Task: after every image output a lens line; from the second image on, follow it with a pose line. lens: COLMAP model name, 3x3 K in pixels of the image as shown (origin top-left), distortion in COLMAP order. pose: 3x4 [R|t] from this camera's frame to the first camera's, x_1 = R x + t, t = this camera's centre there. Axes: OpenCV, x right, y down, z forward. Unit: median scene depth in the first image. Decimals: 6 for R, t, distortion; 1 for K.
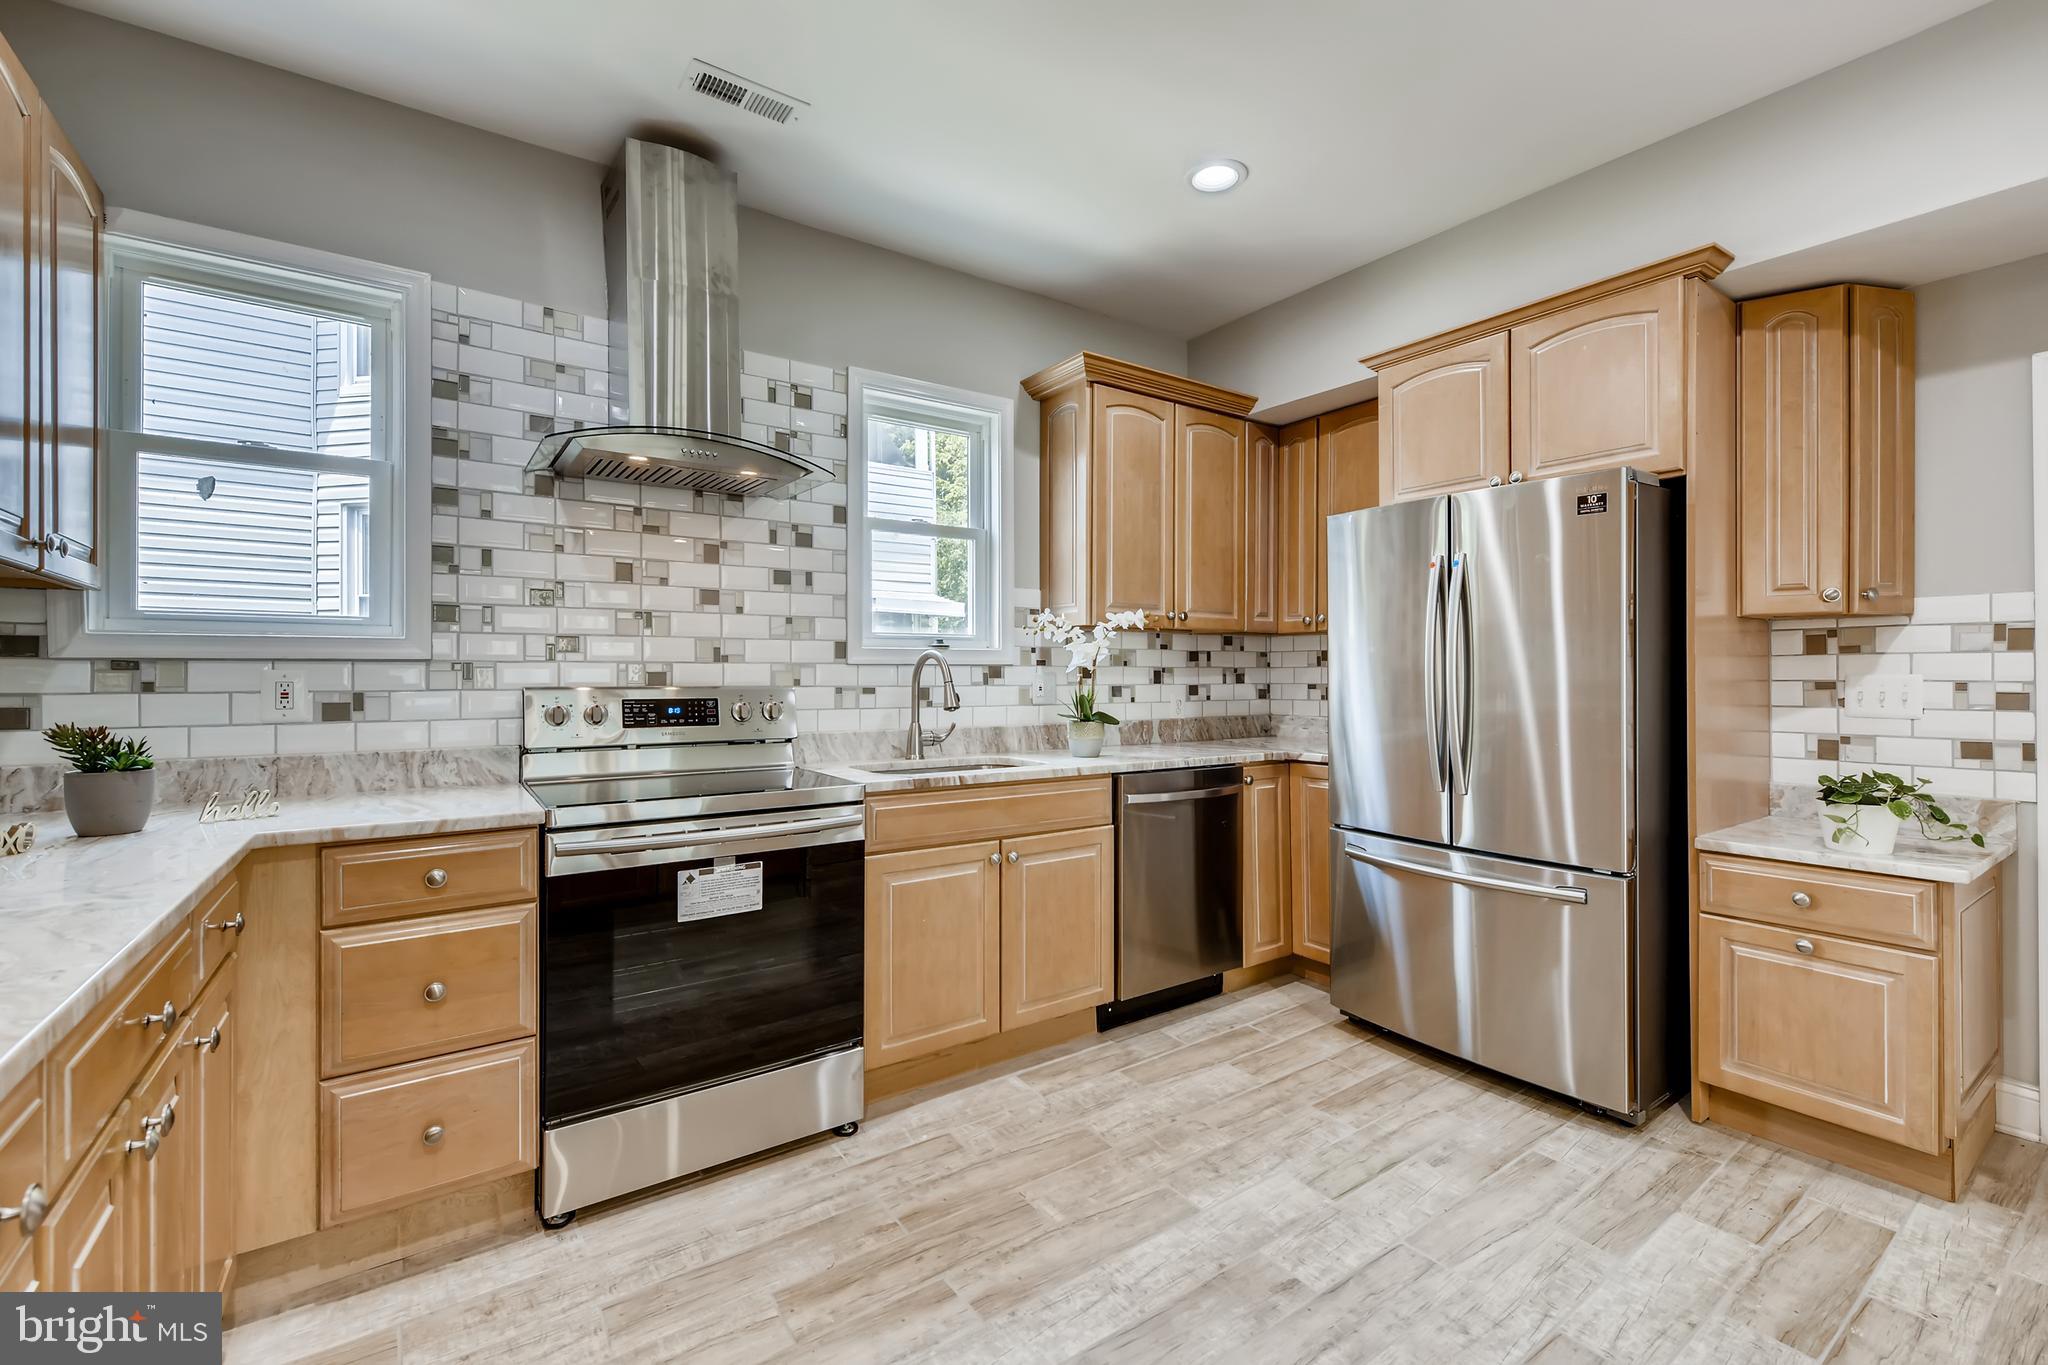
lens RADIAL K [[879.8, 0, 1026.1], [0, 879.8, 671.2], [0, 0, 1]] dist [0.011354, -0.003972]
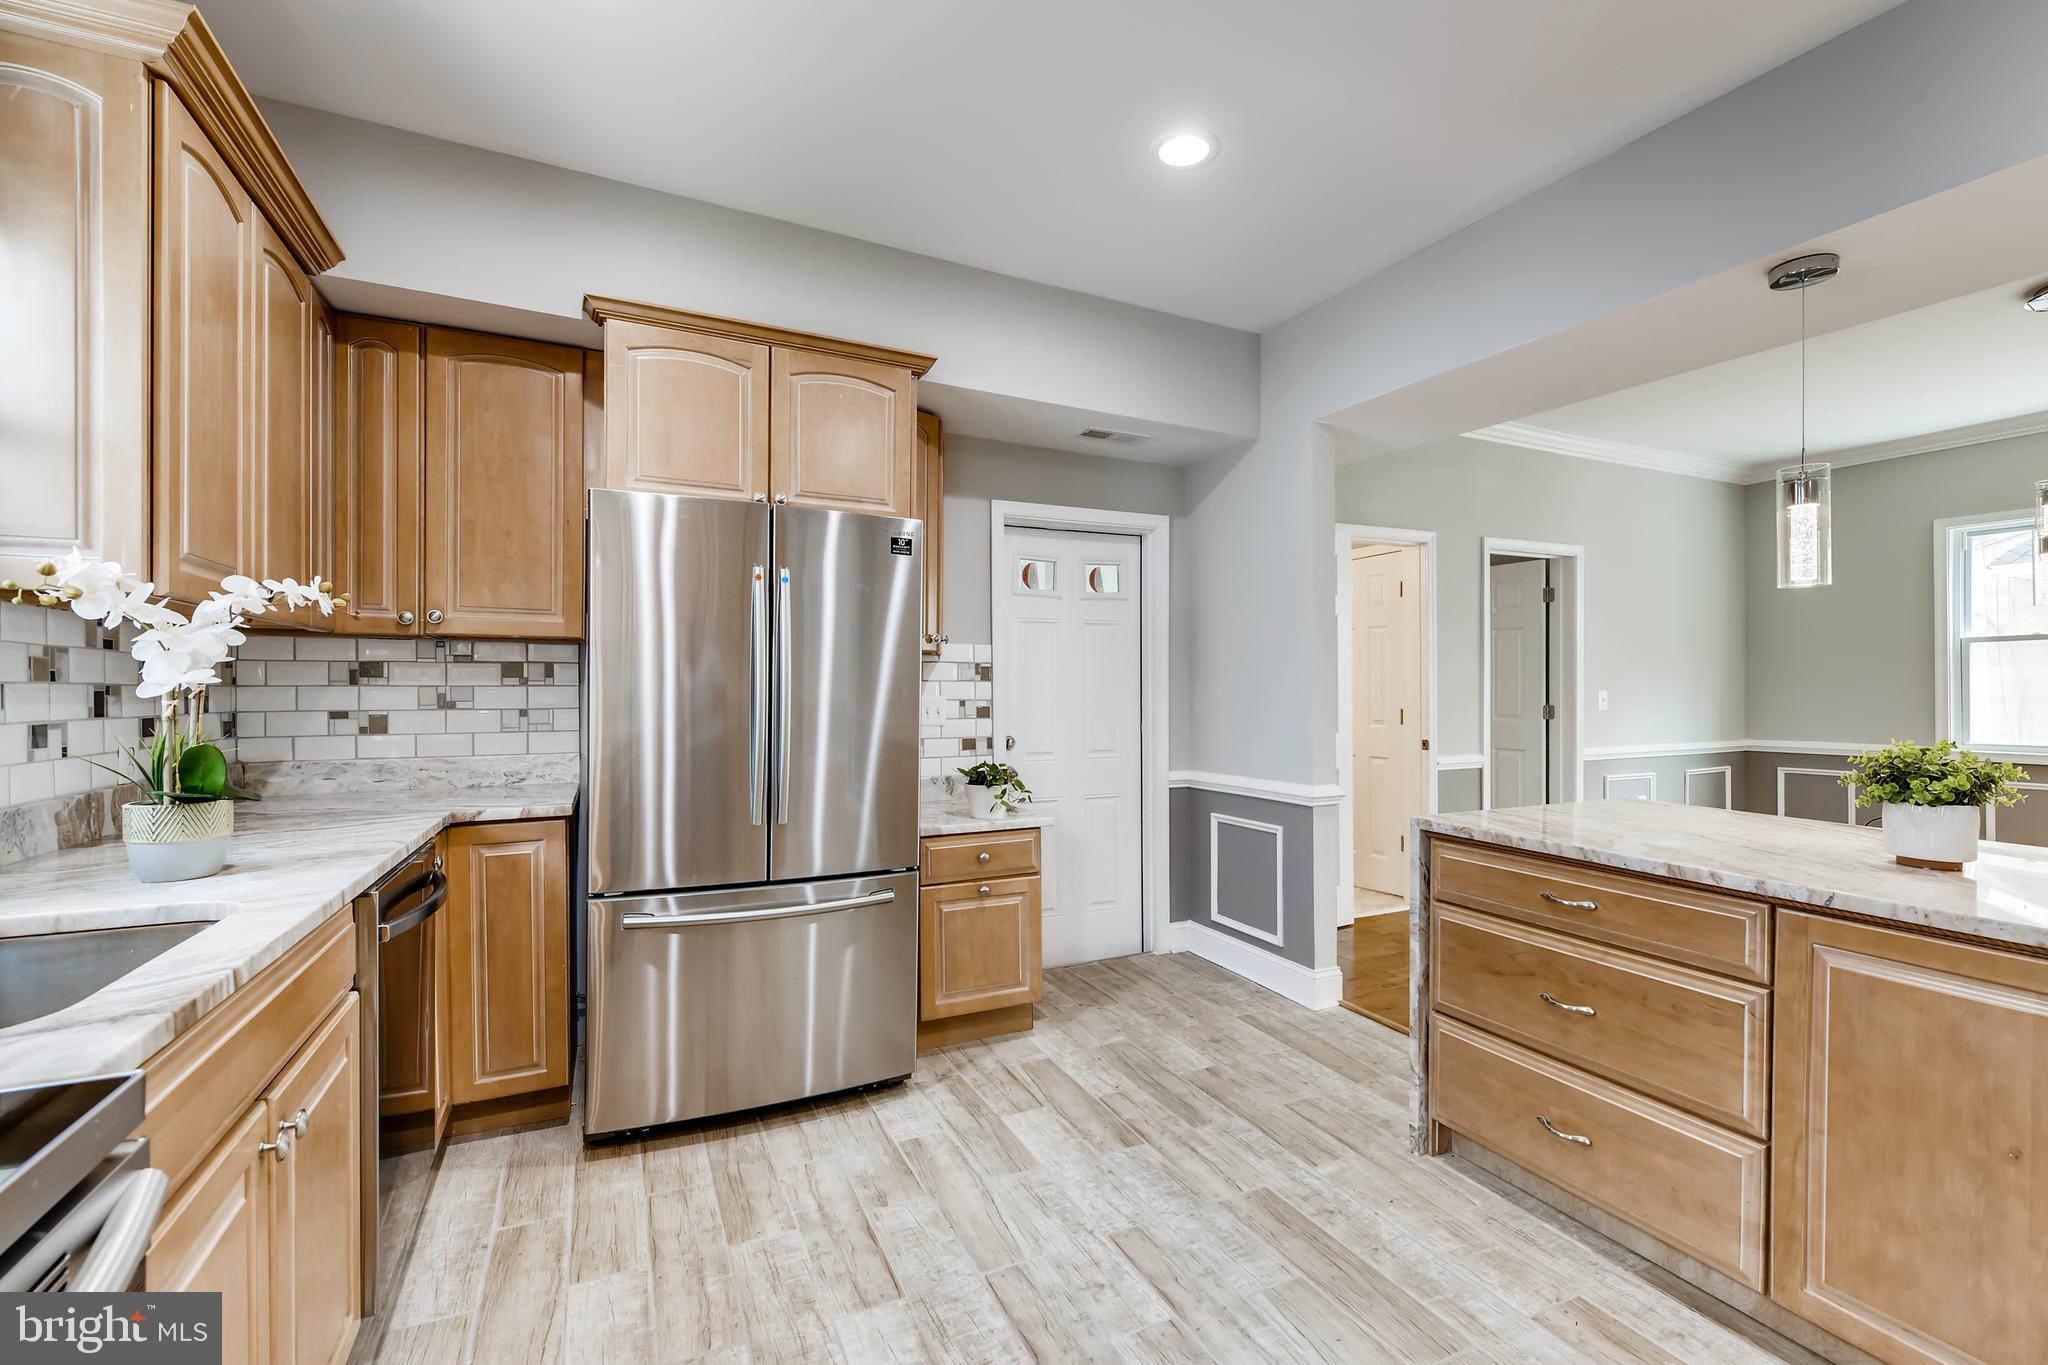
lens RADIAL K [[879.8, 0, 1031.6], [0, 879.8, 693.4], [0, 0, 1]] dist [0.011354, -0.003972]
pose [[0.159546, -0.001286, 0.987190, -0.413273], [-0.002704, 0.999995, 0.001740, -0.003029], [-0.987187, -0.002946, 0.159542, 0.609159]]
